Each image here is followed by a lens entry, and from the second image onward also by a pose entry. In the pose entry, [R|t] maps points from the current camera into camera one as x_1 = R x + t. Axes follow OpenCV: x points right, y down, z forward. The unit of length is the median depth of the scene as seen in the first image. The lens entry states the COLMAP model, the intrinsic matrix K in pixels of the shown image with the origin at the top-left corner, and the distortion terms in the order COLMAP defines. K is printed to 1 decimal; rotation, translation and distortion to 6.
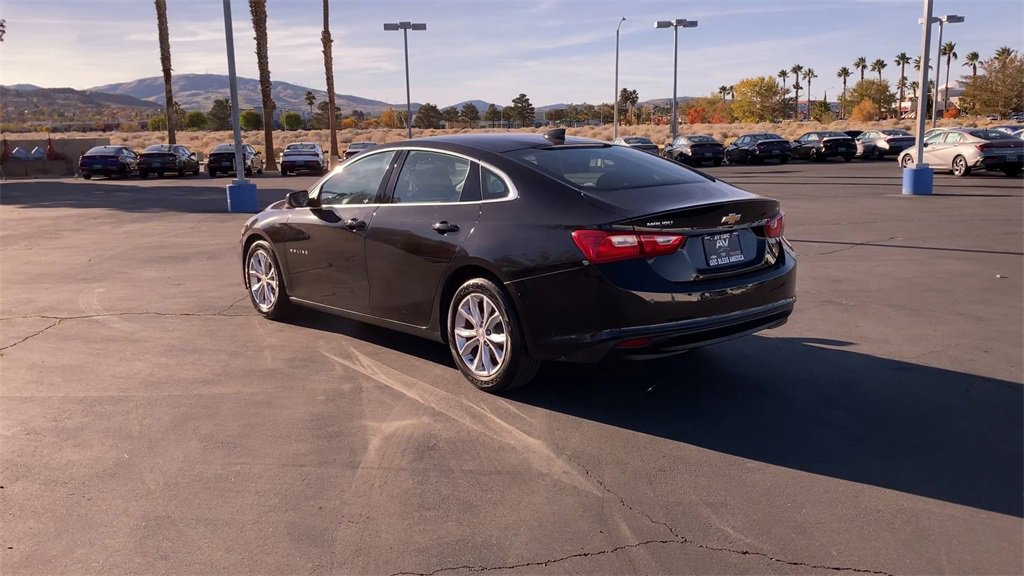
lens RADIAL K [[863.3, 0, 496.5], [0, 863.3, 287.5], [0, 0, 1]] dist [0.068927, -0.129204]
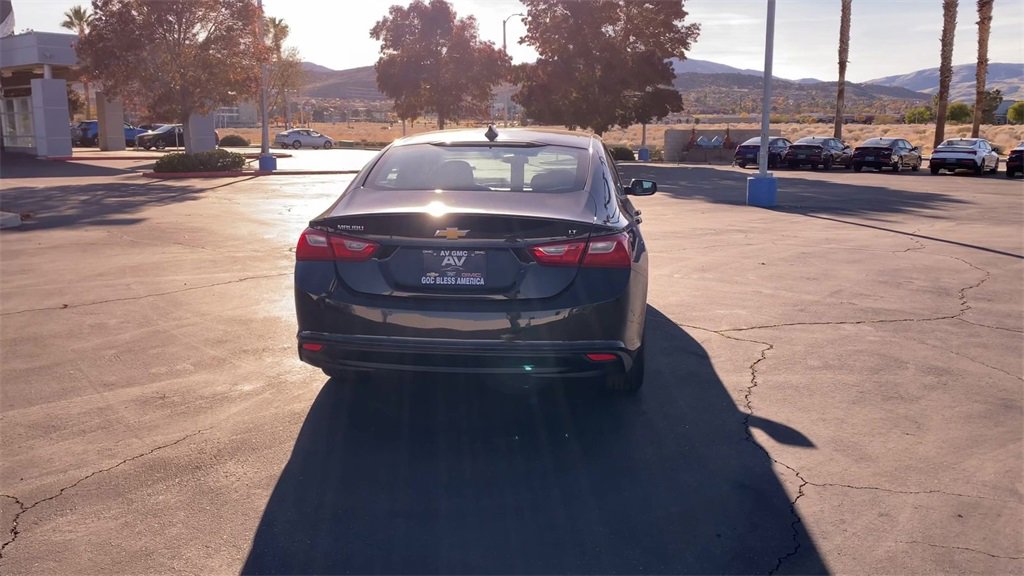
lens RADIAL K [[863.3, 0, 534.4], [0, 863.3, 286.2], [0, 0, 1]] dist [0.068927, -0.129204]
pose [[0.676235, 0.151511, -0.720937, 0.103422], [-0.145956, 0.986778, 0.070473, -0.010824], [0.722082, 0.057569, 0.689408, 0.050398]]
